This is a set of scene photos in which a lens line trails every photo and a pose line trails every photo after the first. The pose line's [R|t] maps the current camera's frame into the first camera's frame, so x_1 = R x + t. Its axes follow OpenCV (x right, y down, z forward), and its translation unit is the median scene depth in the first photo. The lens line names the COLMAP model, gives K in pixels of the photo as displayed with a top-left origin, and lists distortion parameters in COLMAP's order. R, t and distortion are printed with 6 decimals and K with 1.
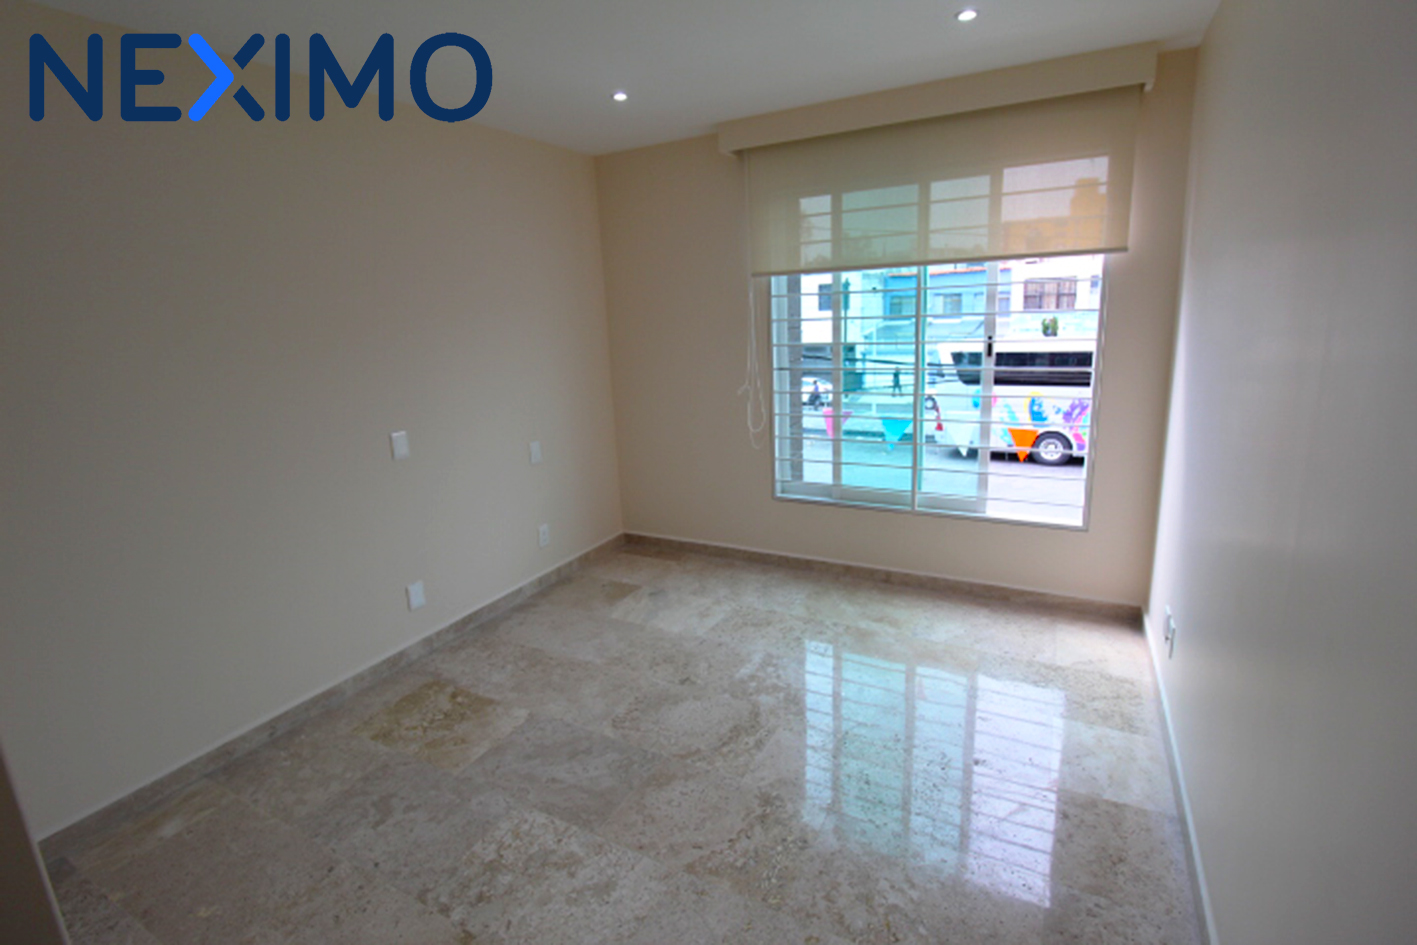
lens RADIAL K [[660.7, 0, 715.2], [0, 660.7, 487.3], [0, 0, 1]] dist [-0.004232, -0.002634]
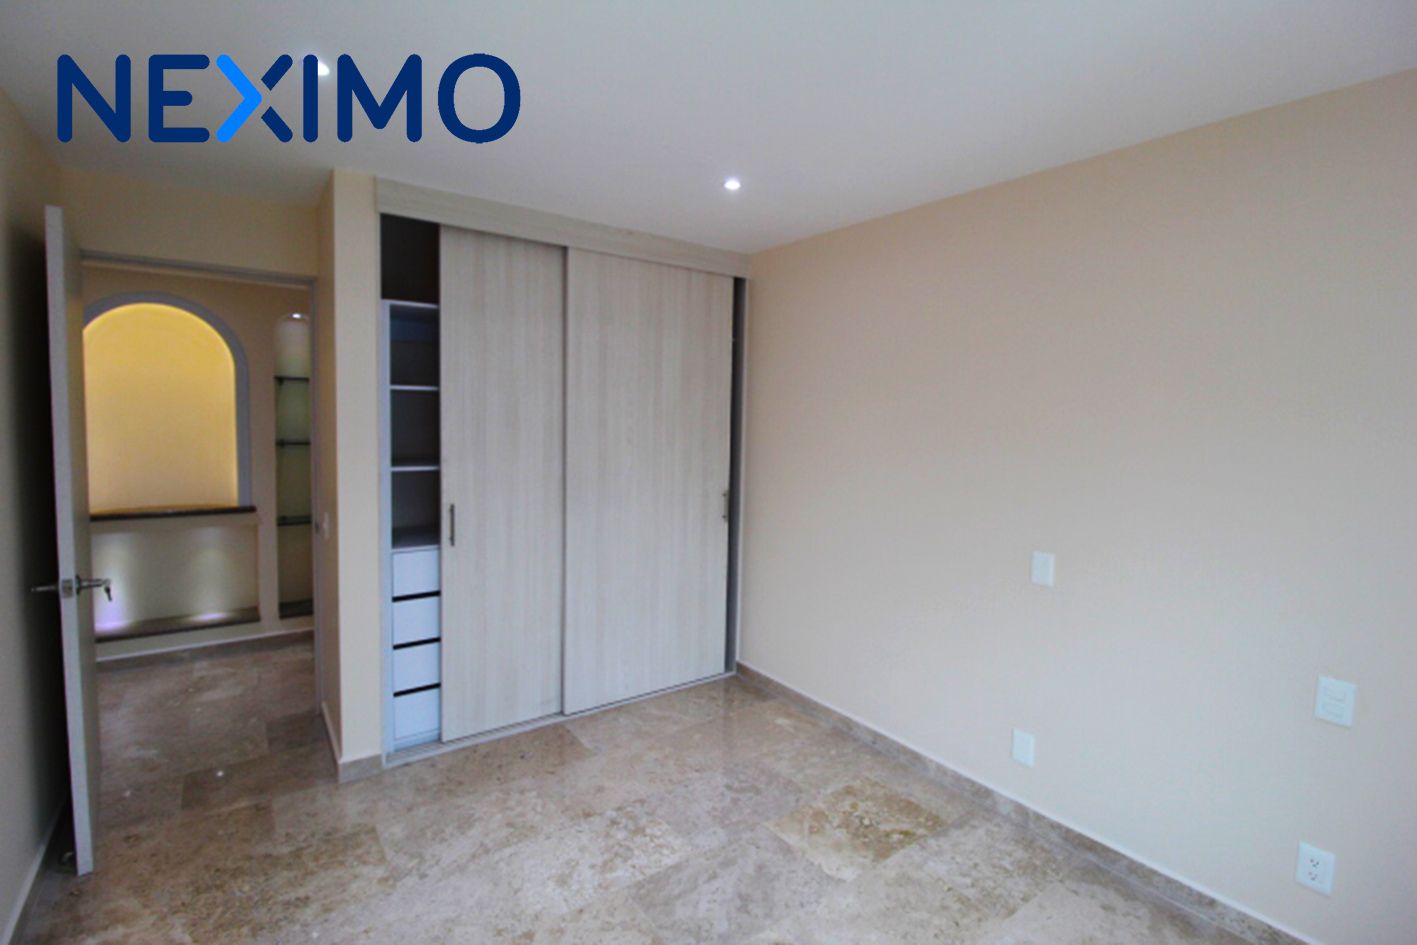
lens RADIAL K [[660.7, 0, 712.3], [0, 660.7, 461.3], [0, 0, 1]] dist [-0.004232, -0.002634]
pose [[-0.445961, 0.093852, -0.890118, 0.573556], [-0.230213, 0.949002, 0.215400, -0.360052], [0.864940, 0.300976, -0.401612, 1.189864]]
